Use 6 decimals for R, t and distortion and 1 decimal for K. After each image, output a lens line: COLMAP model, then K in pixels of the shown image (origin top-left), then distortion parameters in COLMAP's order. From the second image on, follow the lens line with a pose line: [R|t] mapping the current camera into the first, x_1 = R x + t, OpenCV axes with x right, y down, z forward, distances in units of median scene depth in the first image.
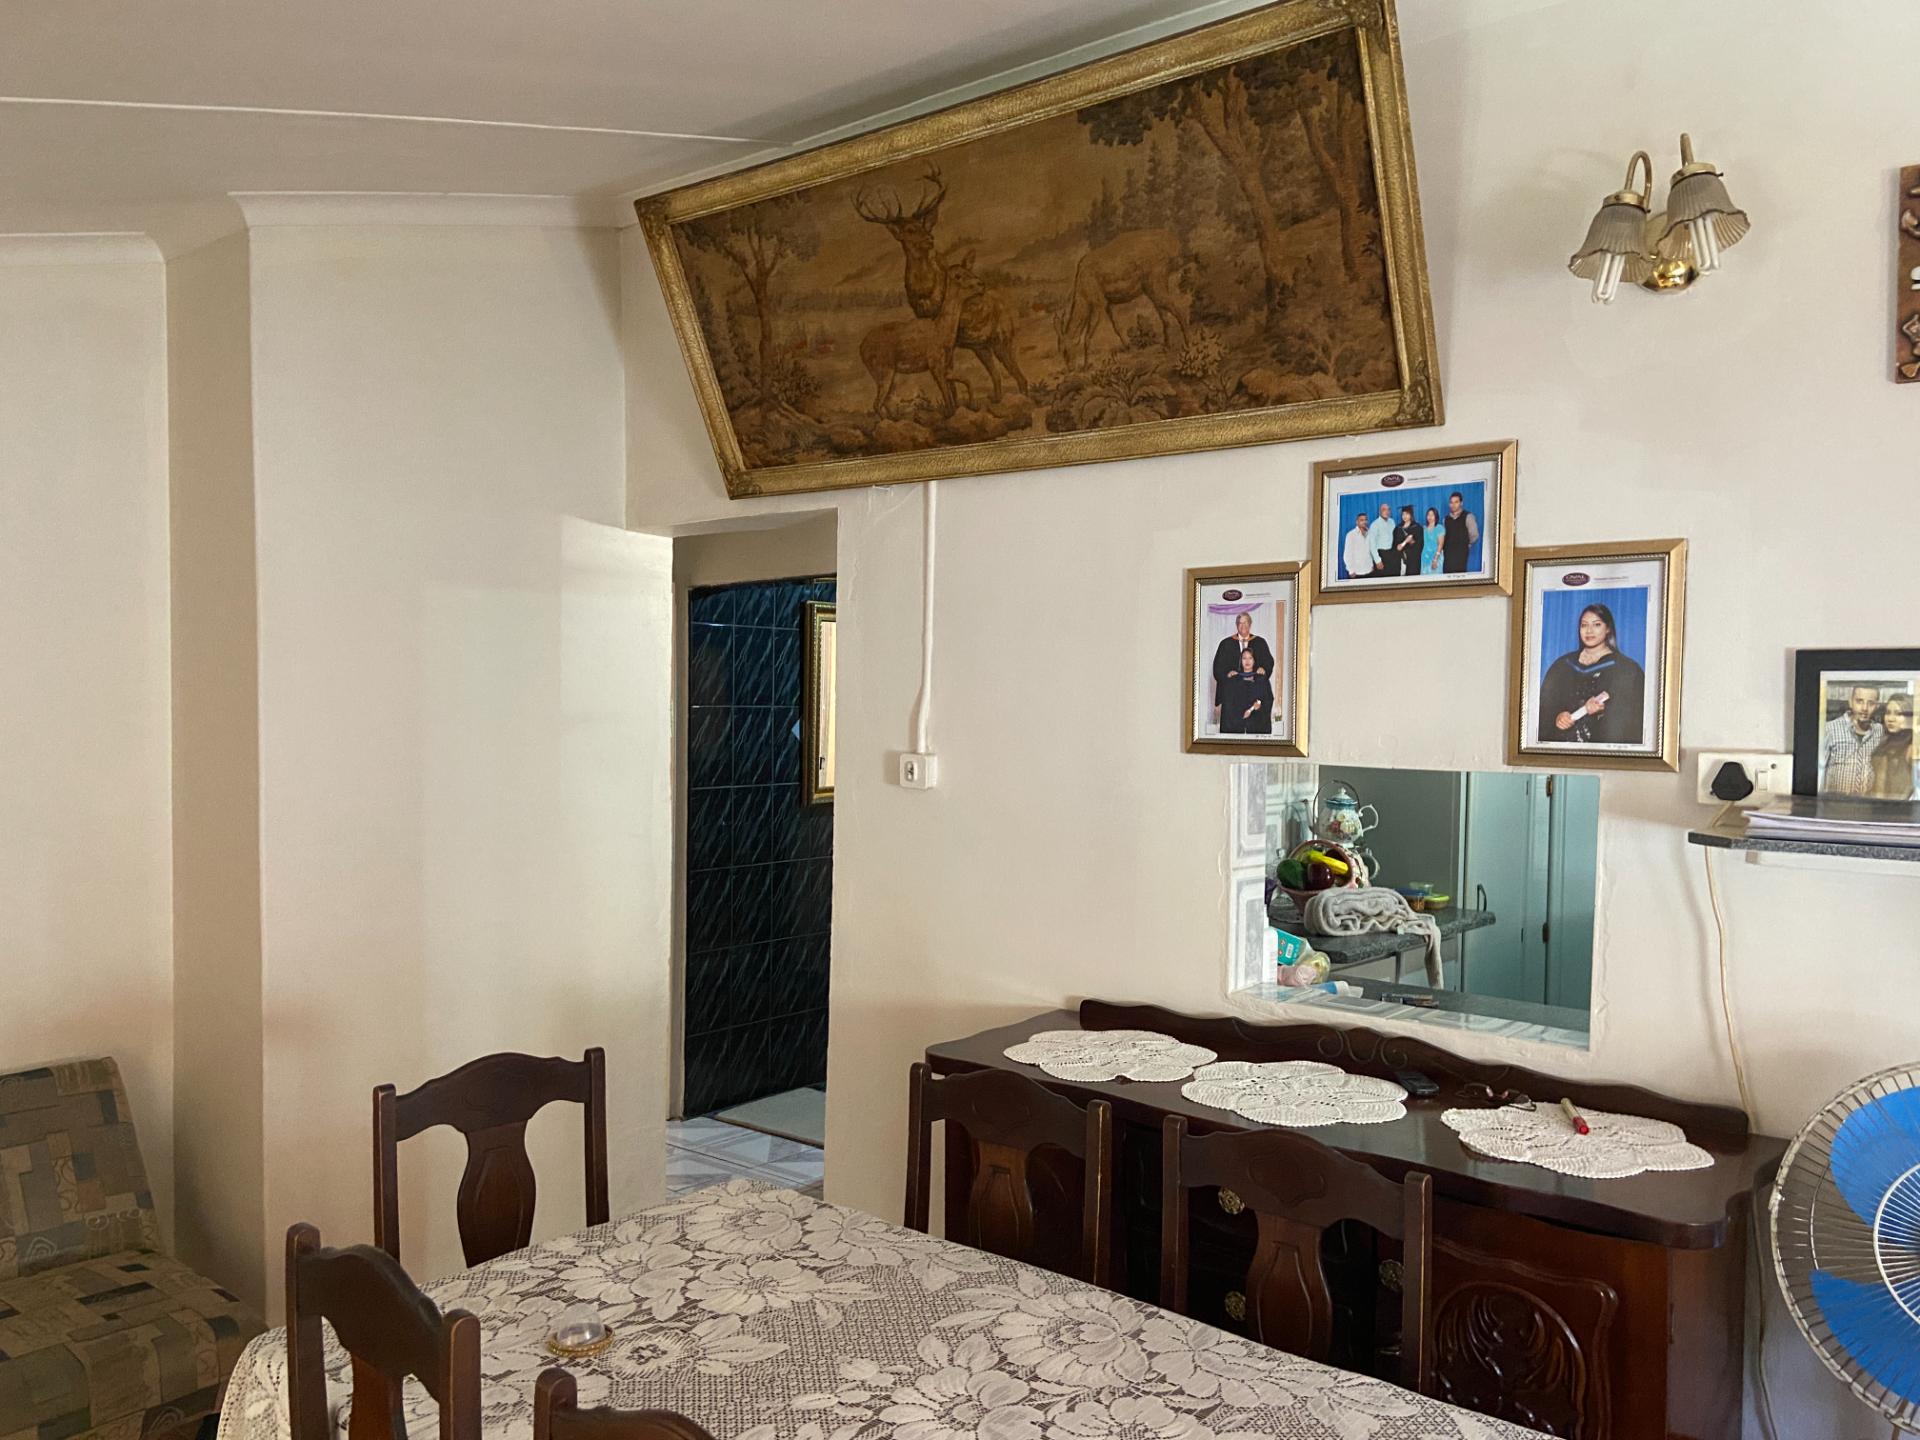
lens RADIAL K [[1446.4, 0, 972.7], [0, 1446.4, 722.6], [0, 0, 1]] dist [0.118586, -0.152930]
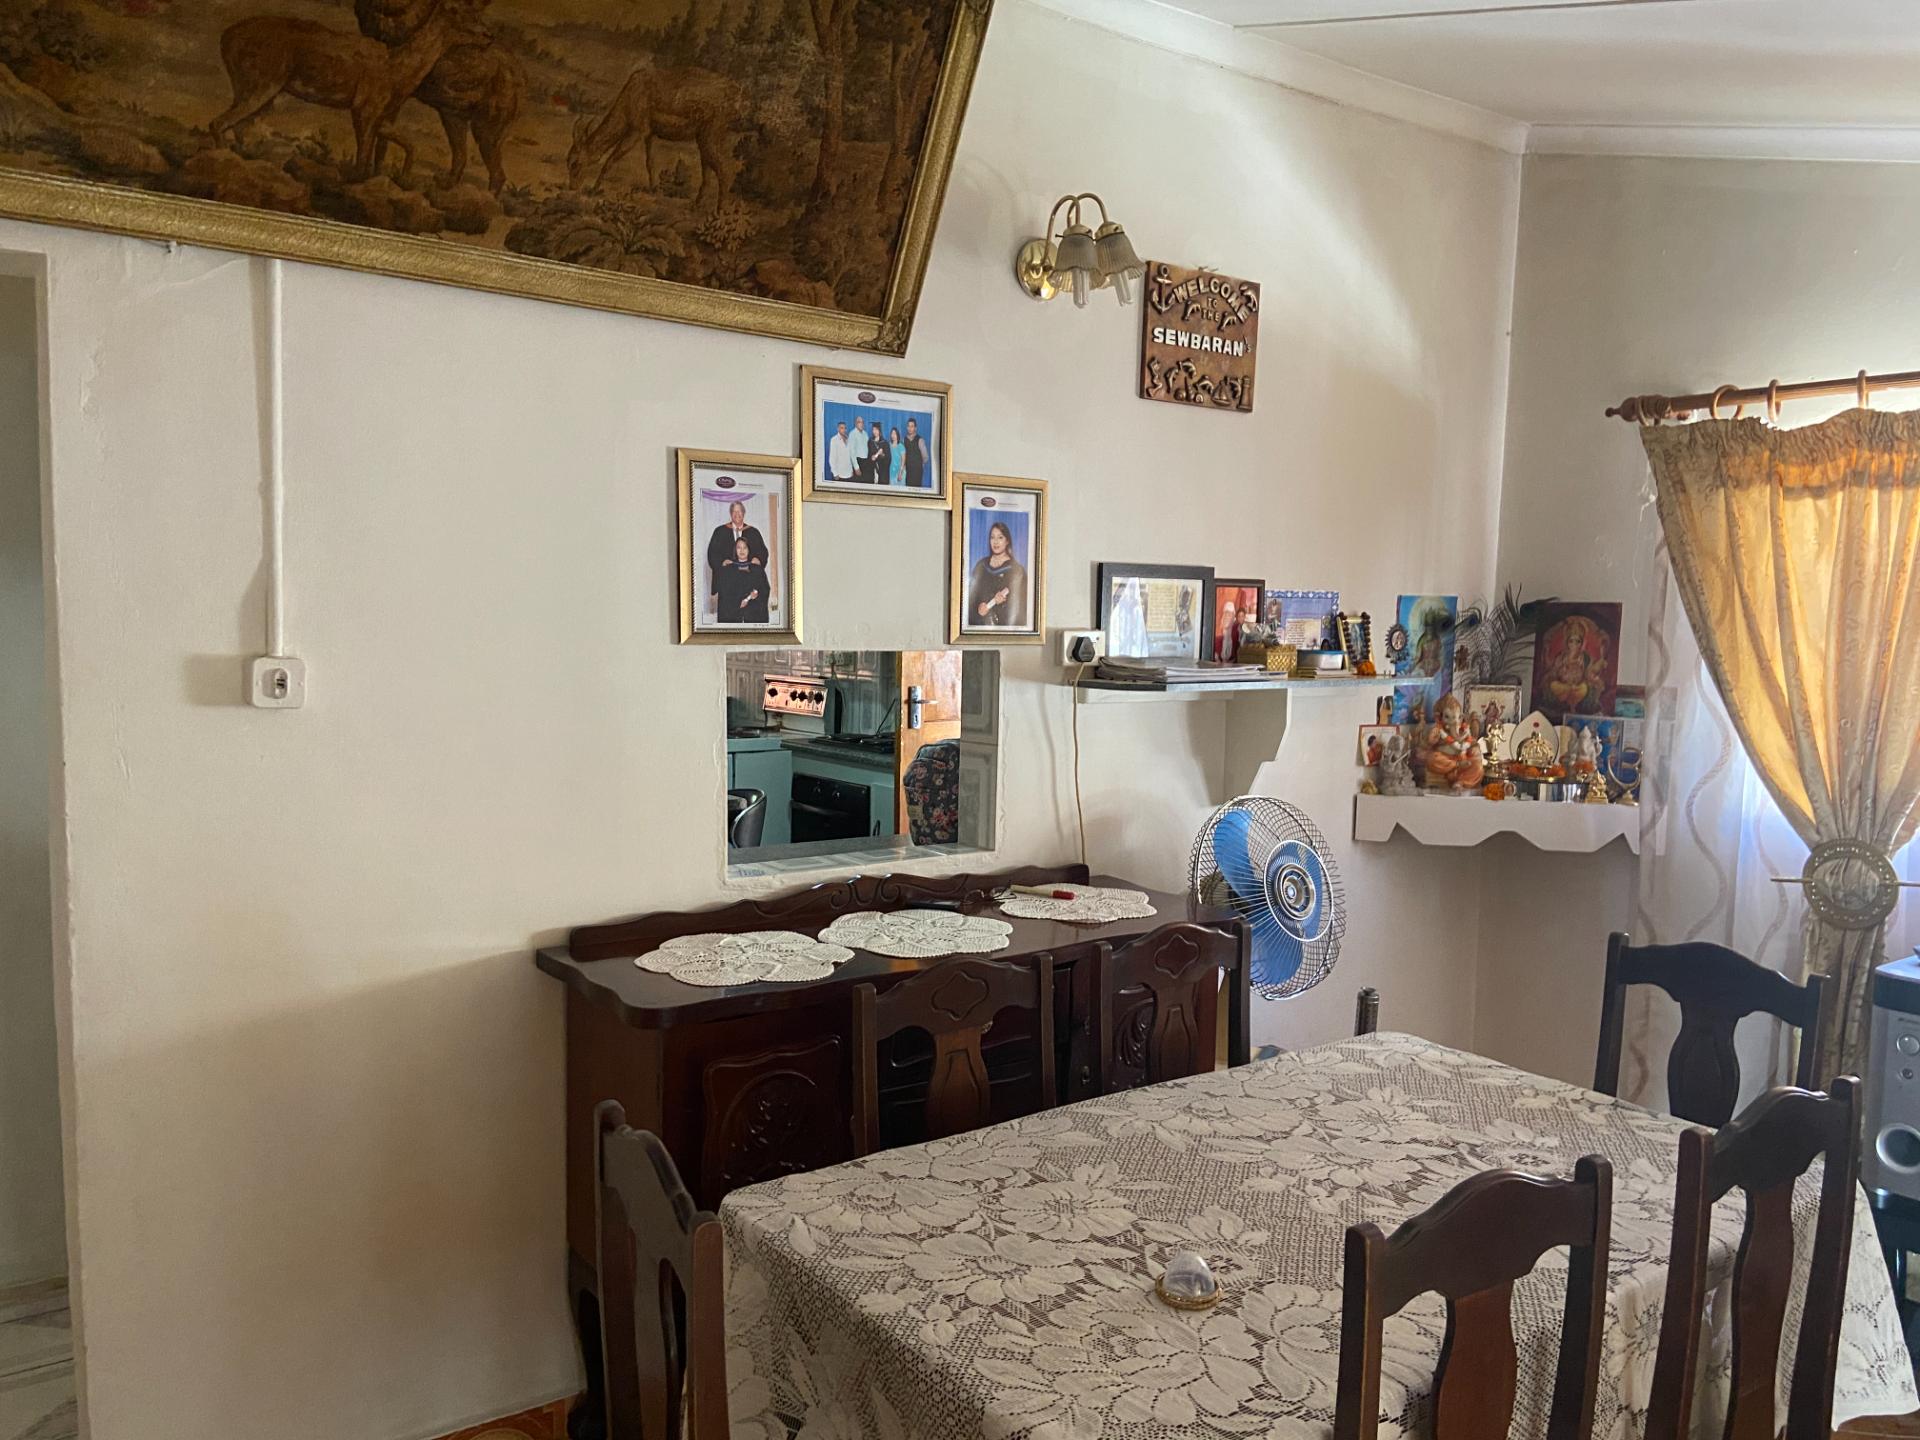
lens RADIAL K [[1446.4, 0, 972.7], [0, 1446.4, 722.6], [0, 0, 1]] dist [0.118586, -0.152930]
pose [[0.251043, -0.081819, 0.964512, -0.786964], [-0.000677, 0.996406, 0.084701, -0.009216], [-0.967976, -0.021917, 0.250086, 0.617612]]
